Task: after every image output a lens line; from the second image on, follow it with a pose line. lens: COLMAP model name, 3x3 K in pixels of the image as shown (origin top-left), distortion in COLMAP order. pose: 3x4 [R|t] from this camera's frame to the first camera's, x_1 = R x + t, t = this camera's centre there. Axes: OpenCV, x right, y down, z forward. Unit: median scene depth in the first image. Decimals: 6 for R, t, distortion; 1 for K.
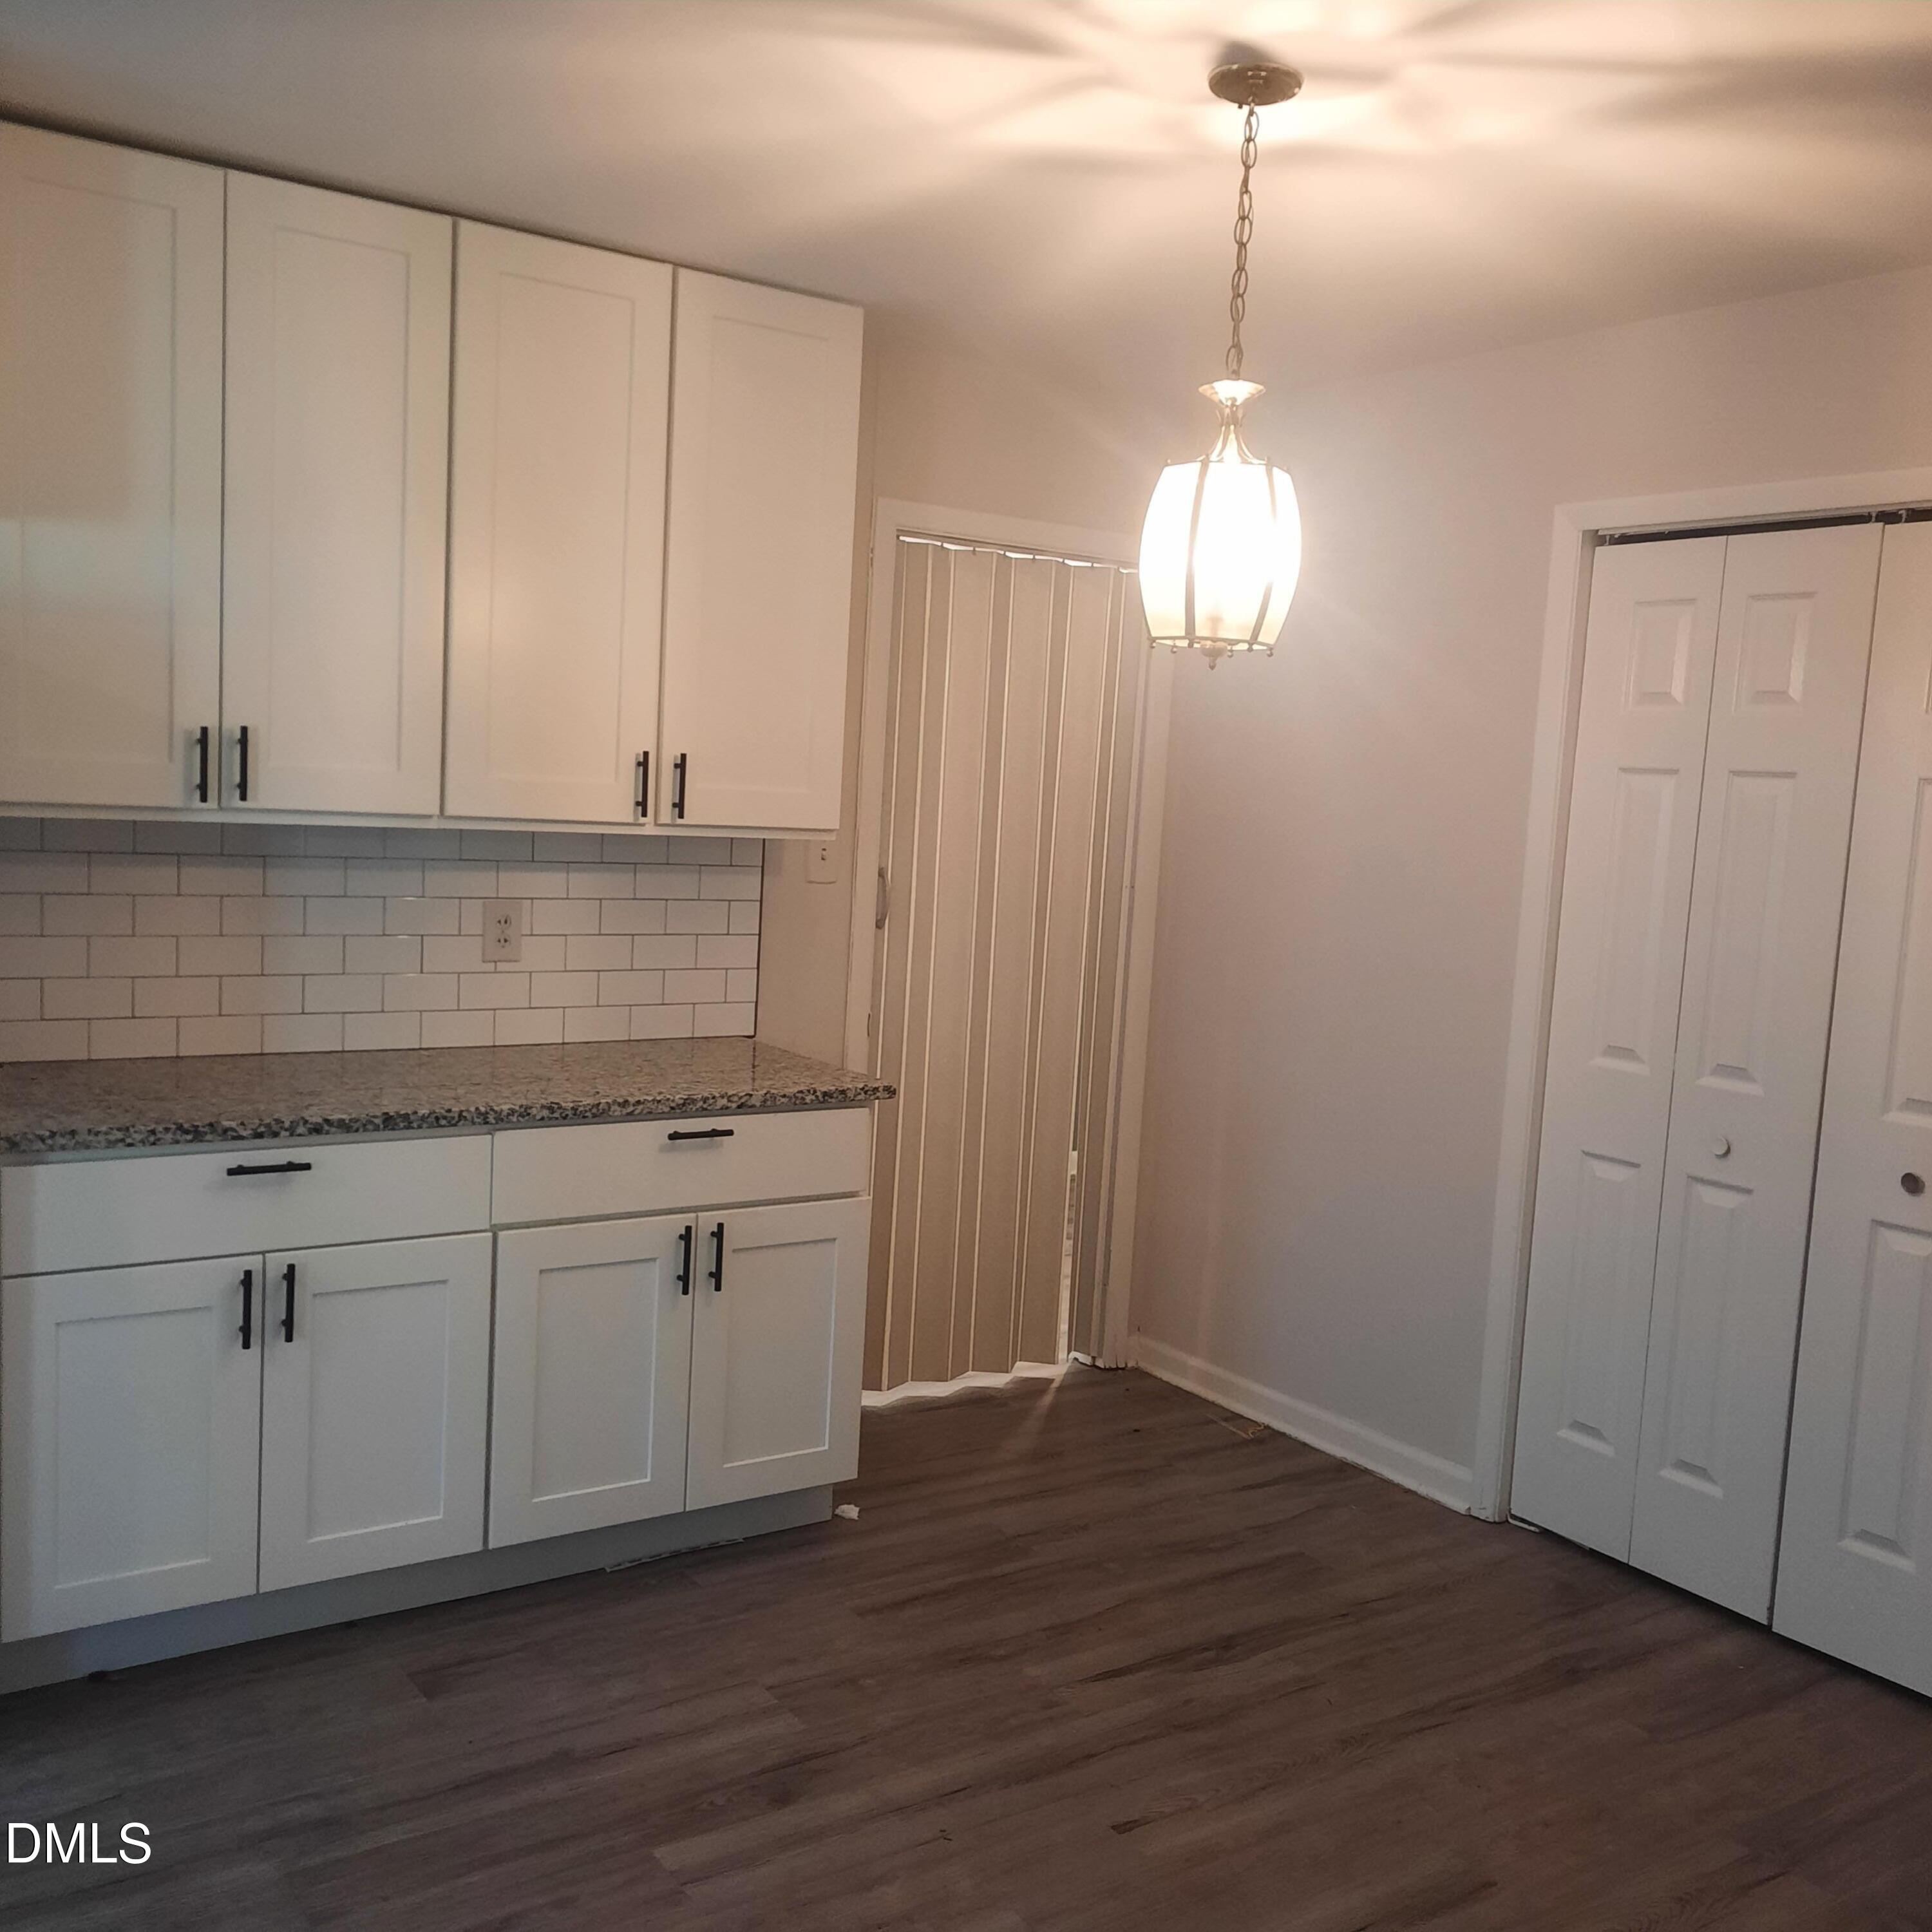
lens RADIAL K [[1918.7, 0, 966.0], [0, 1918.7, 966.0], [0, 0, 1]] dist [0.043565, 0.006182]
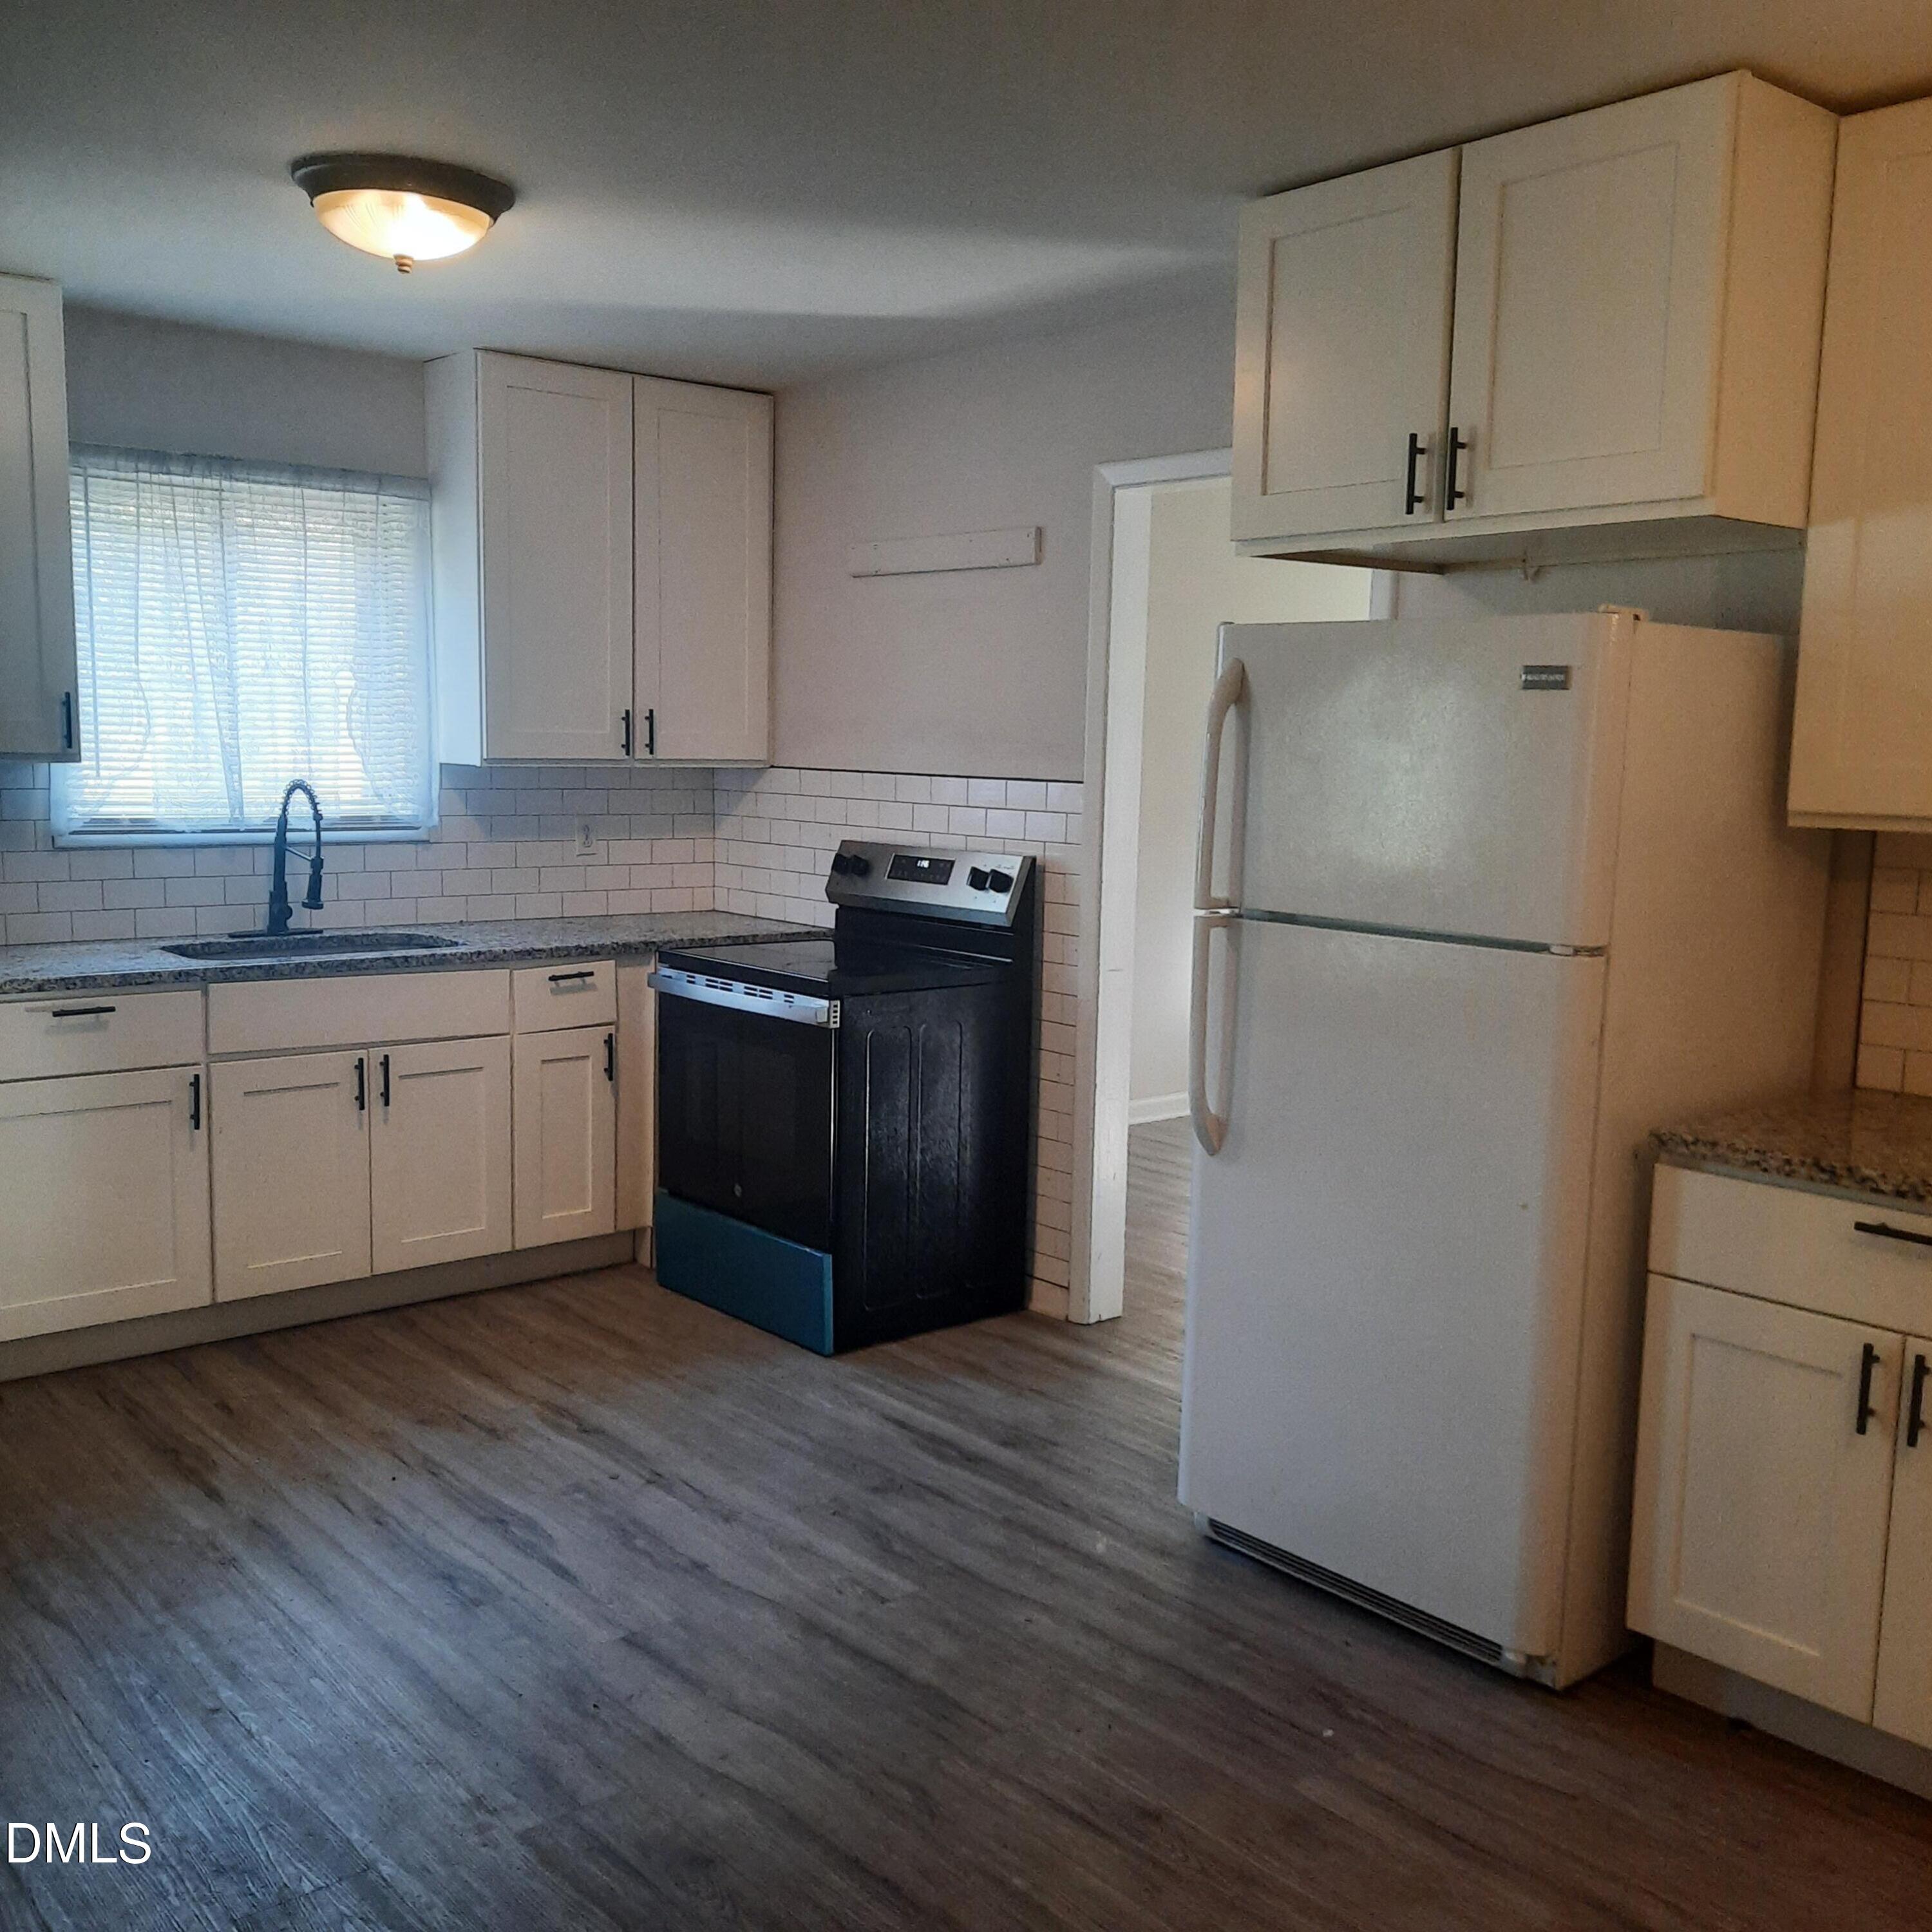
lens RADIAL K [[1961.4, 0, 966.0], [0, 1961.4, 966.0], [0, 0, 1]] dist [0.099492, 0.008918]
pose [[0.124753, 0.069172, -0.989774, 0.473097], [-0.109956, 0.992386, 0.055495, -0.017433], [0.986076, 0.101909, 0.131409, 0.473368]]
